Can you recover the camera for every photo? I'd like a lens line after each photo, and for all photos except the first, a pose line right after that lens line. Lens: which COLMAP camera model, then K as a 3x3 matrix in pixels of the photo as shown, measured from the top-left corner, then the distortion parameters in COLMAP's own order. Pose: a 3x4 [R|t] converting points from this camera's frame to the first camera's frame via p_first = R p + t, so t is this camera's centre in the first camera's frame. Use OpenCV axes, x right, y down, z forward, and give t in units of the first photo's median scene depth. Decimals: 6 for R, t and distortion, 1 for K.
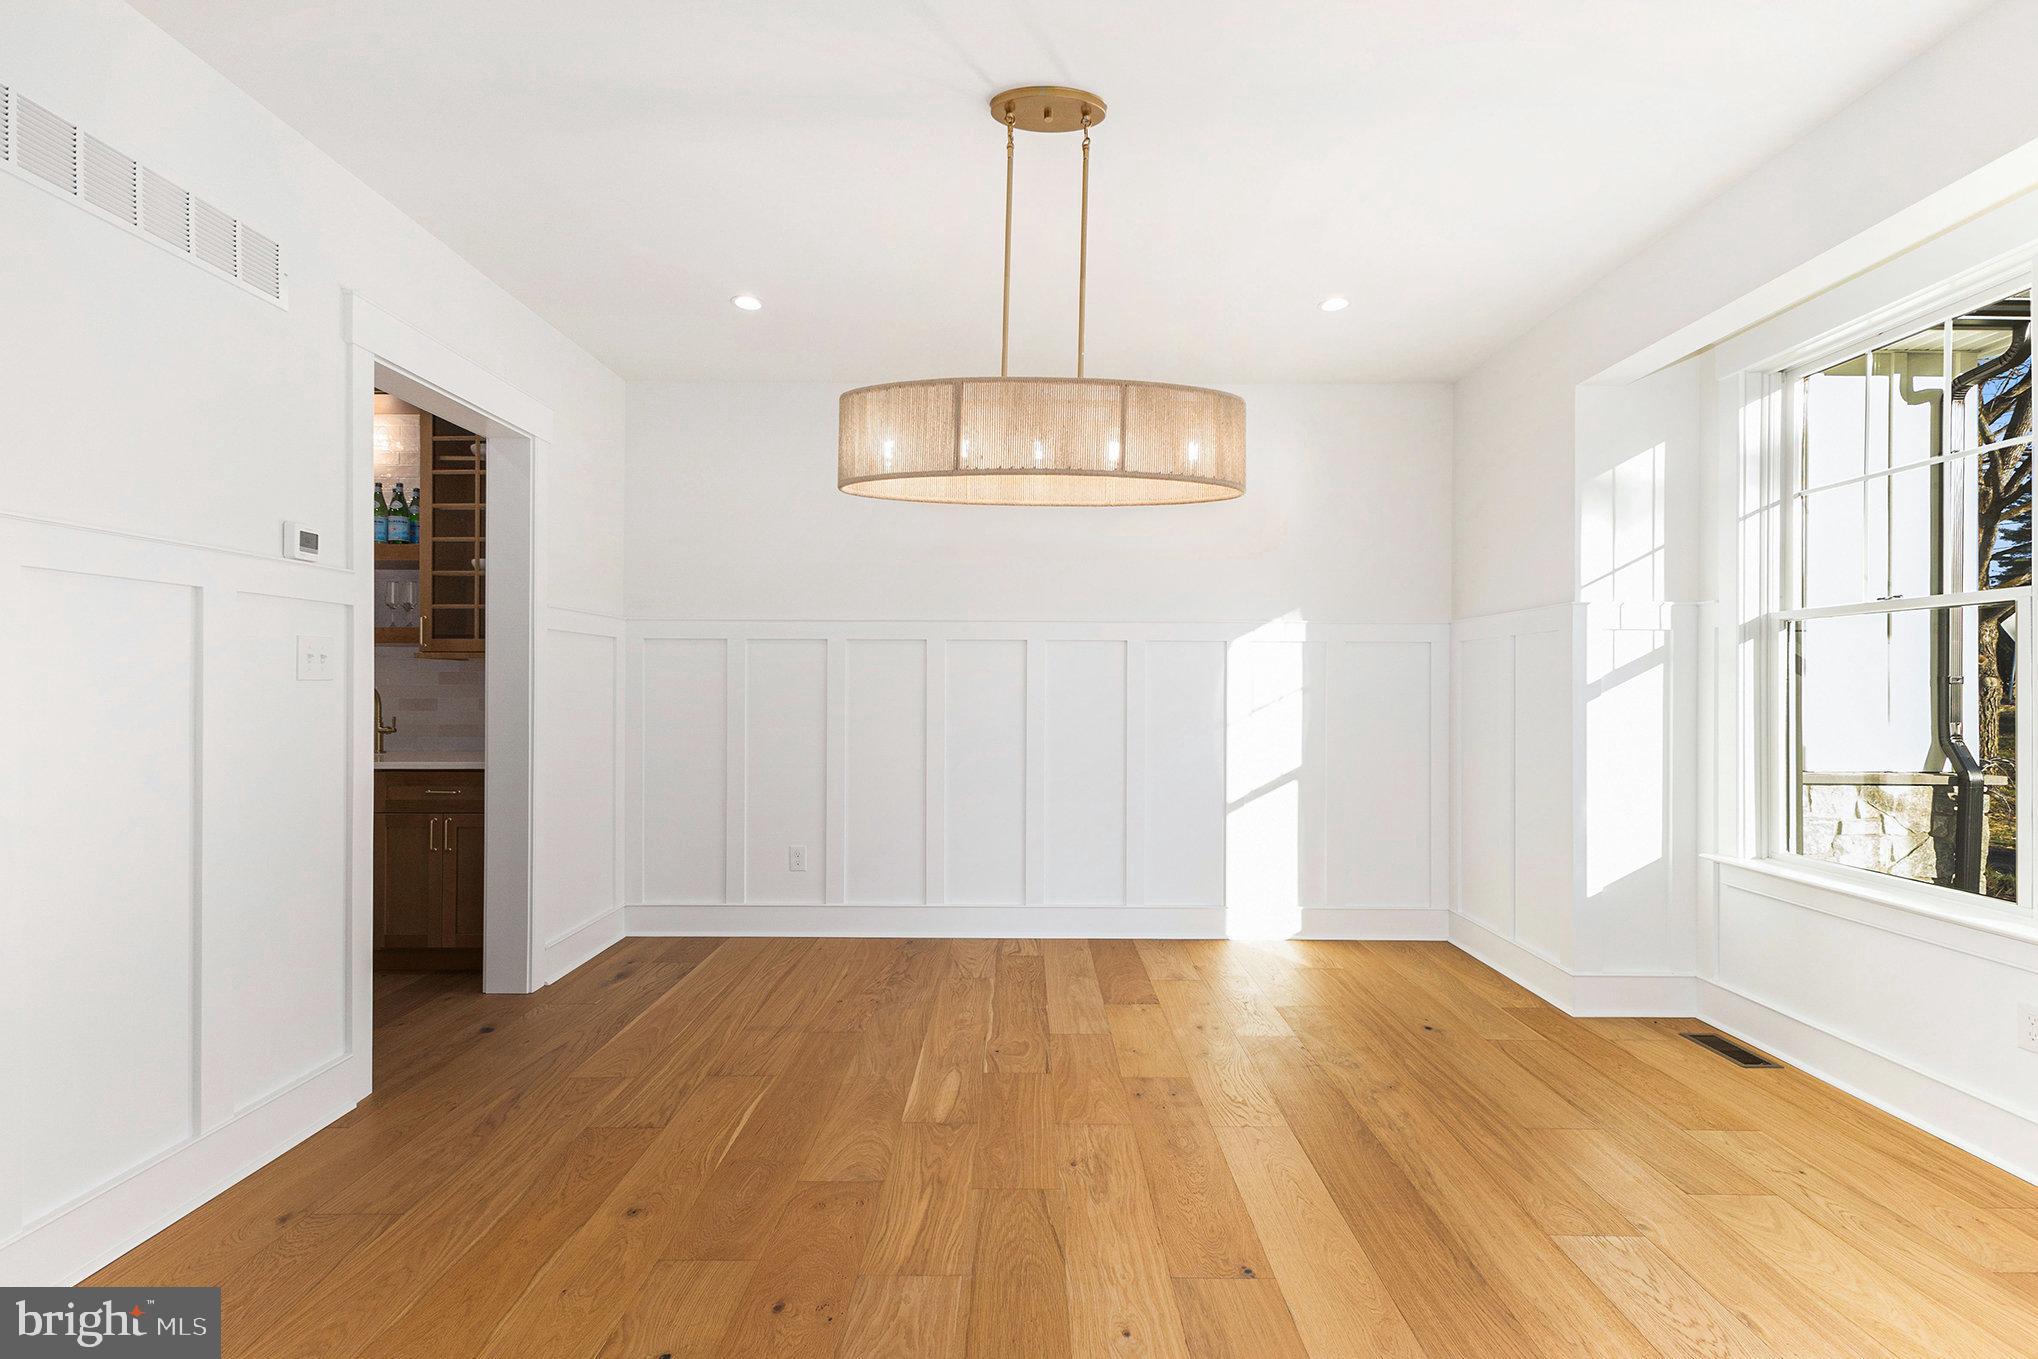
lens RADIAL K [[882.6, 0, 1019.6], [0, 882.6, 669.6], [0, 0, 1]] dist [0.005119, 0.000647]
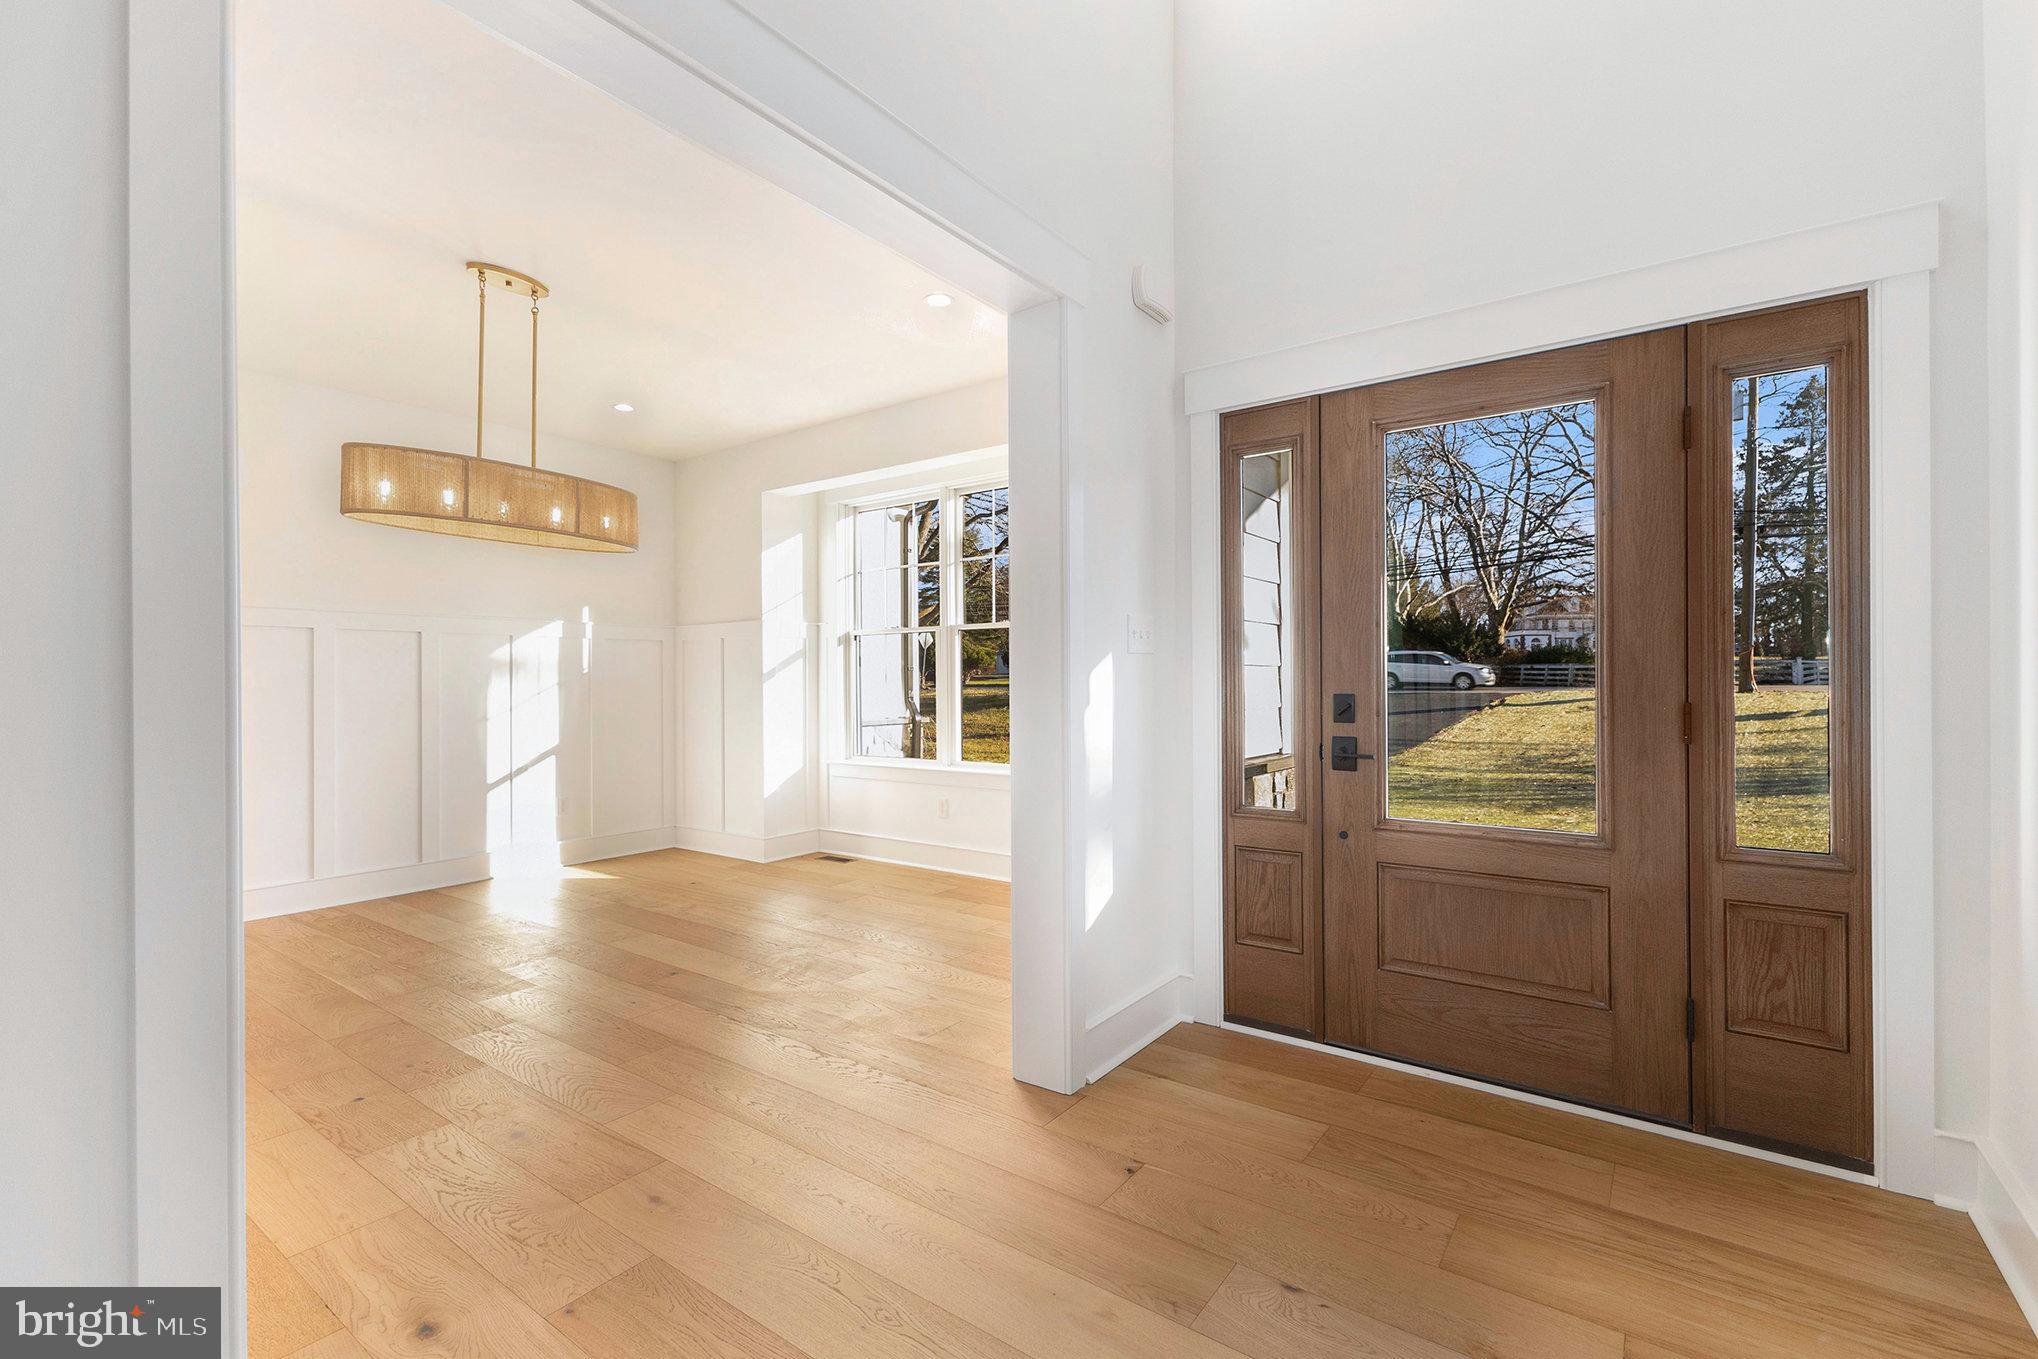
lens RADIAL K [[889.6, 0, 1018.7], [0, 889.6, 672.6], [0, 0, 1]] dist [0.008054, 0.000326]
pose [[0.583456, -0.003636, 0.812137, -0.492287], [0.002158, 0.999993, 0.002926, 0.019465], [-0.812142, 0.000045, 0.583460, -0.412351]]
